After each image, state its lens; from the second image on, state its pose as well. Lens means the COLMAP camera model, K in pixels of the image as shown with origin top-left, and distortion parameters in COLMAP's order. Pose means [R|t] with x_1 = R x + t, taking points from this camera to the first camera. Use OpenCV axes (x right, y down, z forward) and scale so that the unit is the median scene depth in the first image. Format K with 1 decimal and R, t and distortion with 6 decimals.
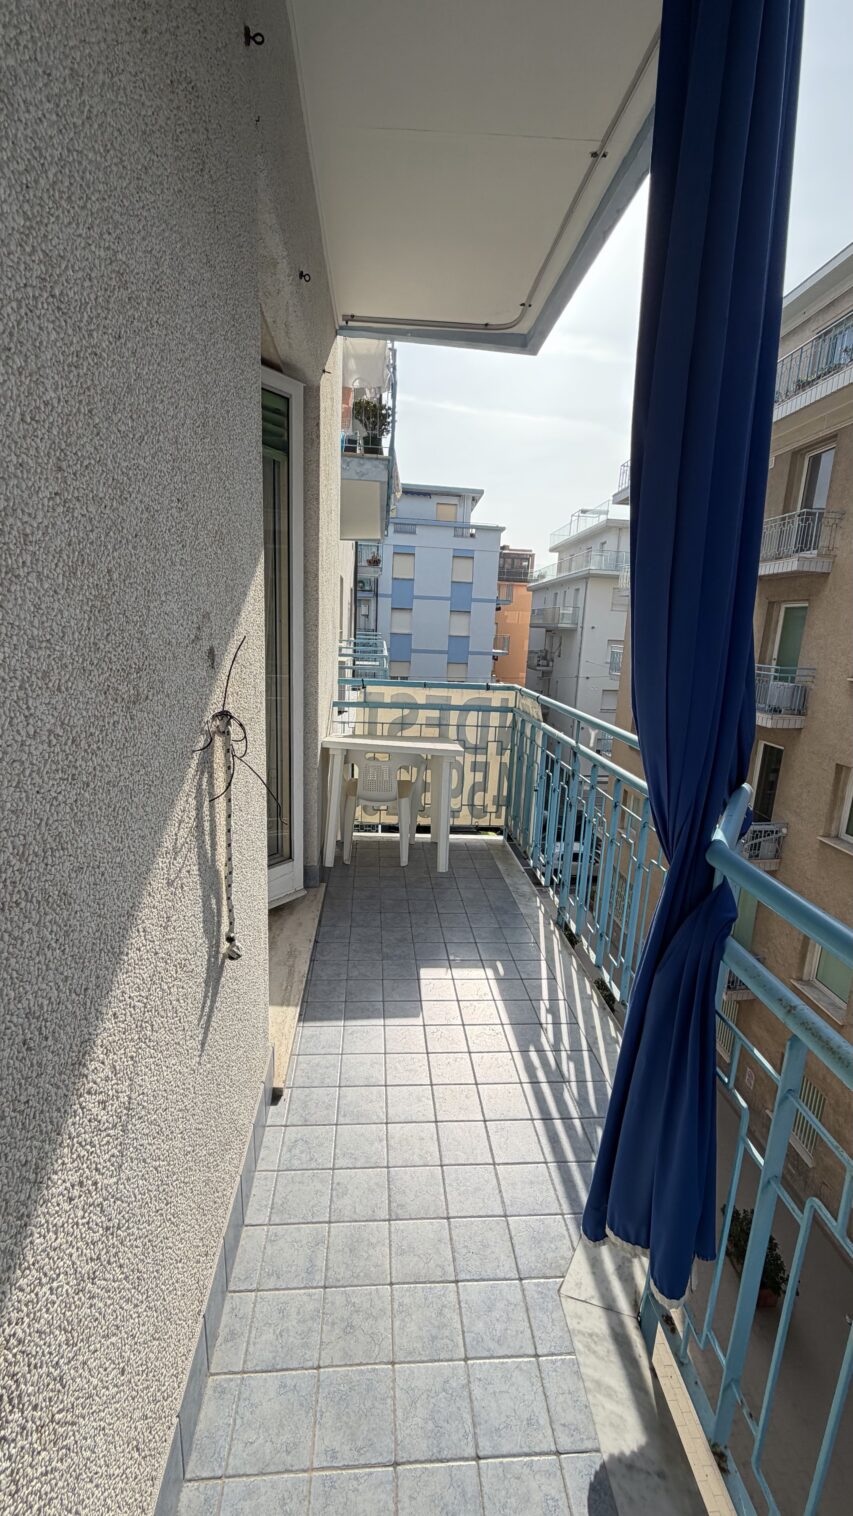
lens RADIAL K [[606.6, 0, 425.5], [0, 606.6, 751.8], [0, 0, 1]] dist [-0.001017, 0.000161]
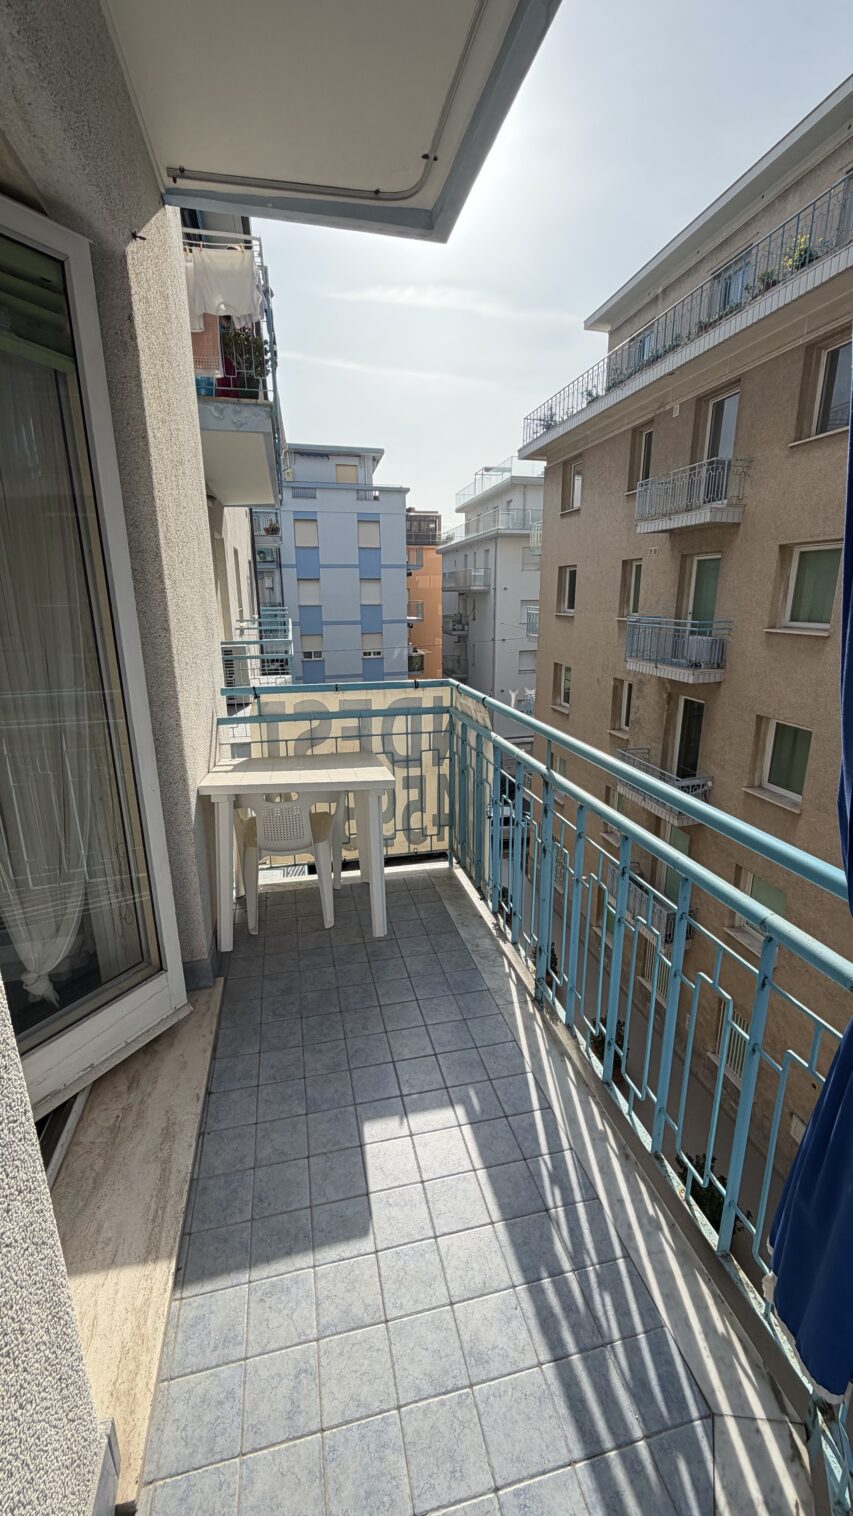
lens RADIAL K [[606.6, 0, 427.3], [0, 606.6, 751.7], [0, 0, 1]] dist [-0.001017, 0.000161]
pose [[0.988095, -0.087117, 0.126802, 0.008145], [0.080323, 0.995095, 0.057744, -0.060358], [-0.131210, -0.046872, 0.990246, 0.194381]]
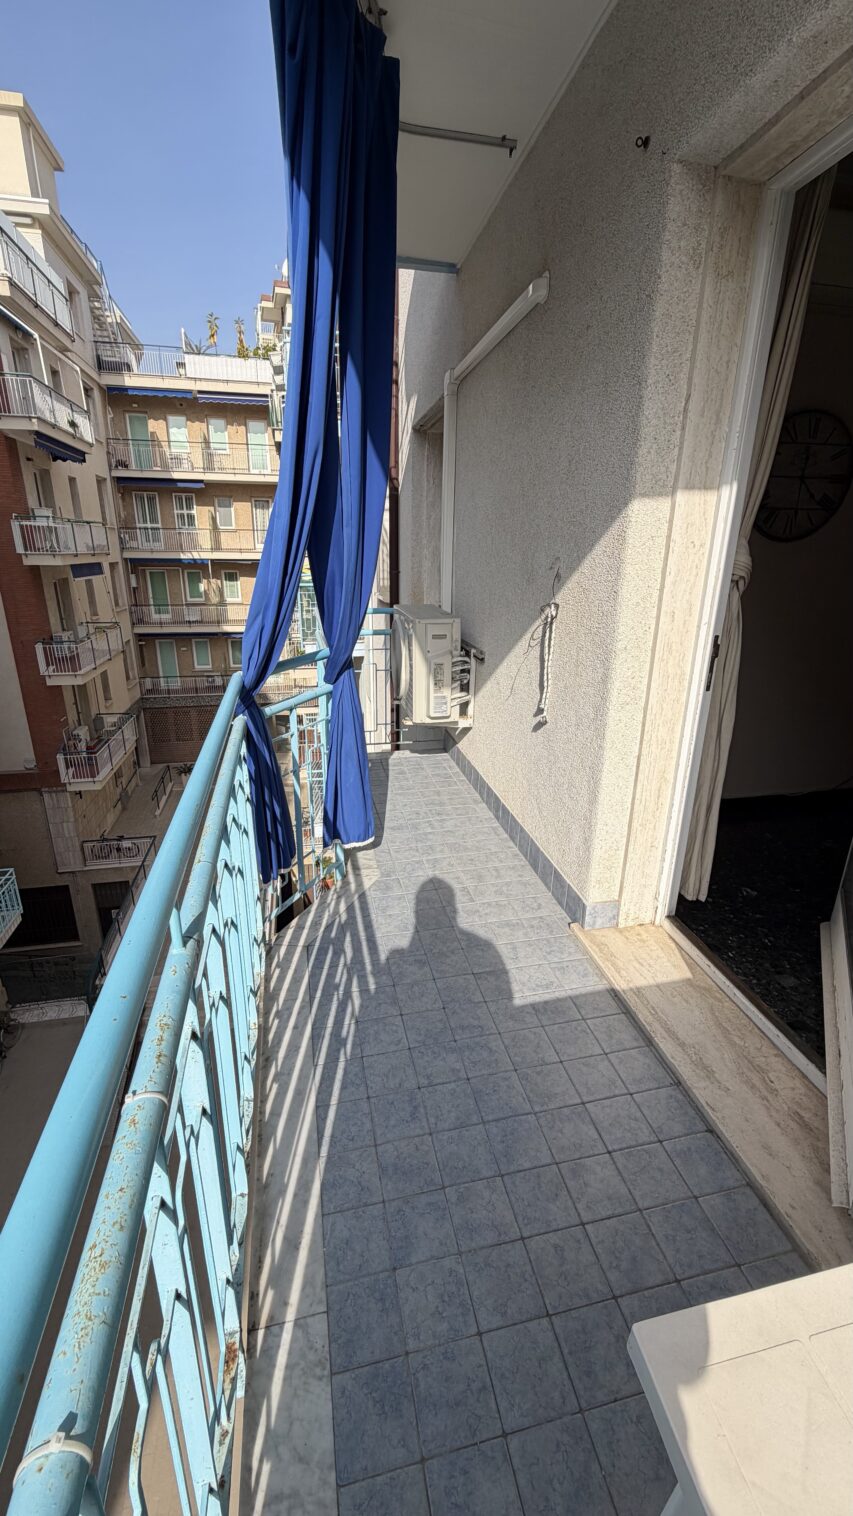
lens RADIAL K [[606.6, 0, 430.7], [0, 606.6, 752.9], [0, 0, 1]] dist [-0.001017, 0.000161]
pose [[-0.989012, -0.009921, -0.147502, 0.115069], [-0.083203, 0.862076, 0.499902, -0.175822], [0.122199, 0.506681, -0.853429, 0.827353]]
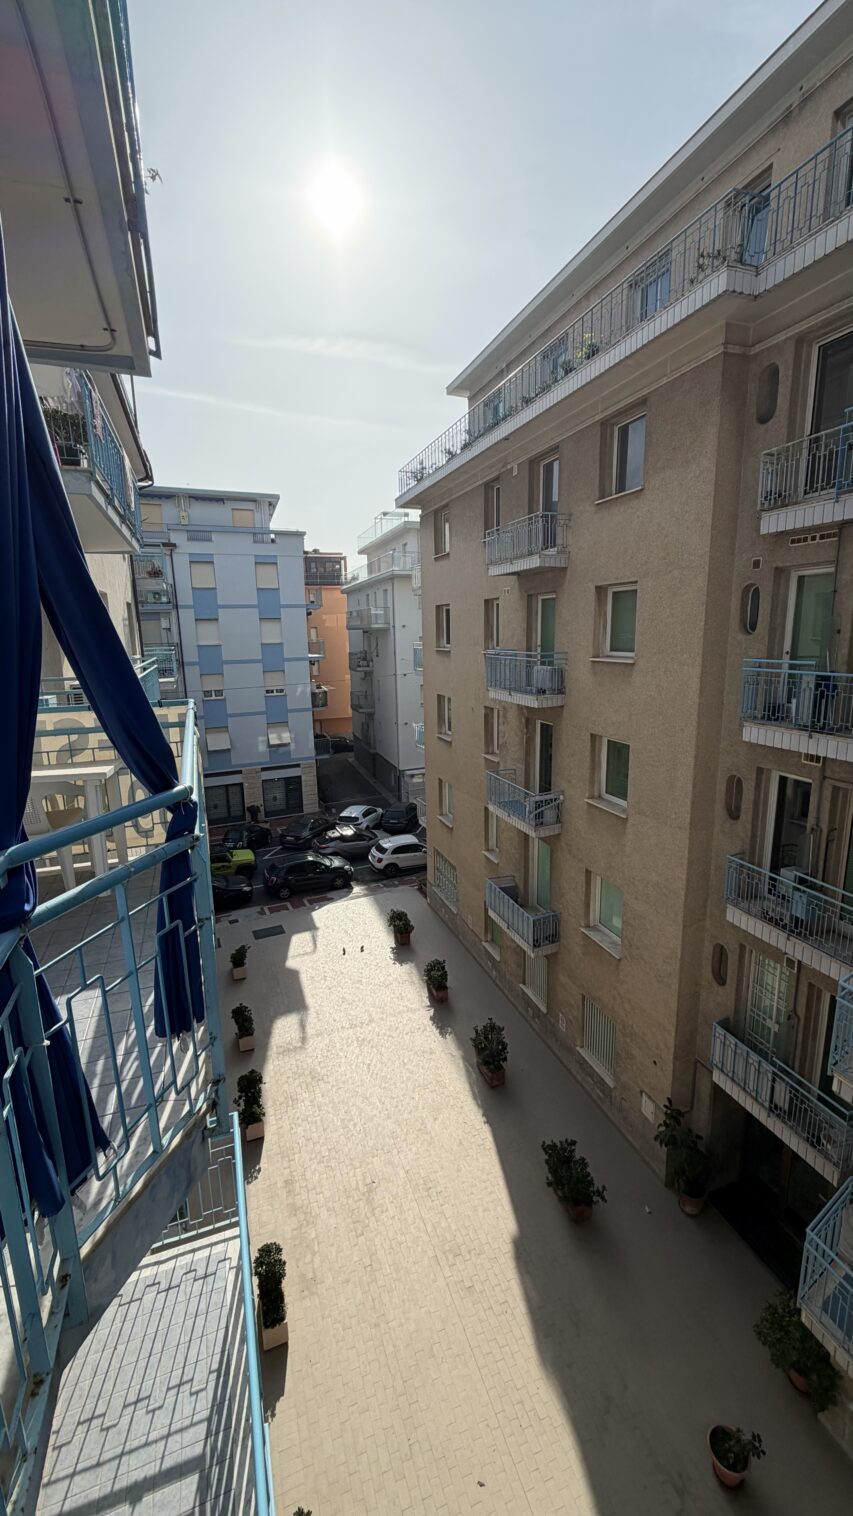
lens RADIAL K [[606.6, 0, 428.2], [0, 606.6, 752.3], [0, 0, 1]] dist [-0.001017, 0.000161]
pose [[0.960415, -0.117607, 0.252532, 0.253526], [0.118348, 0.992896, 0.012311, 0.012253], [-0.252186, 0.018063, 0.967510, -0.076976]]
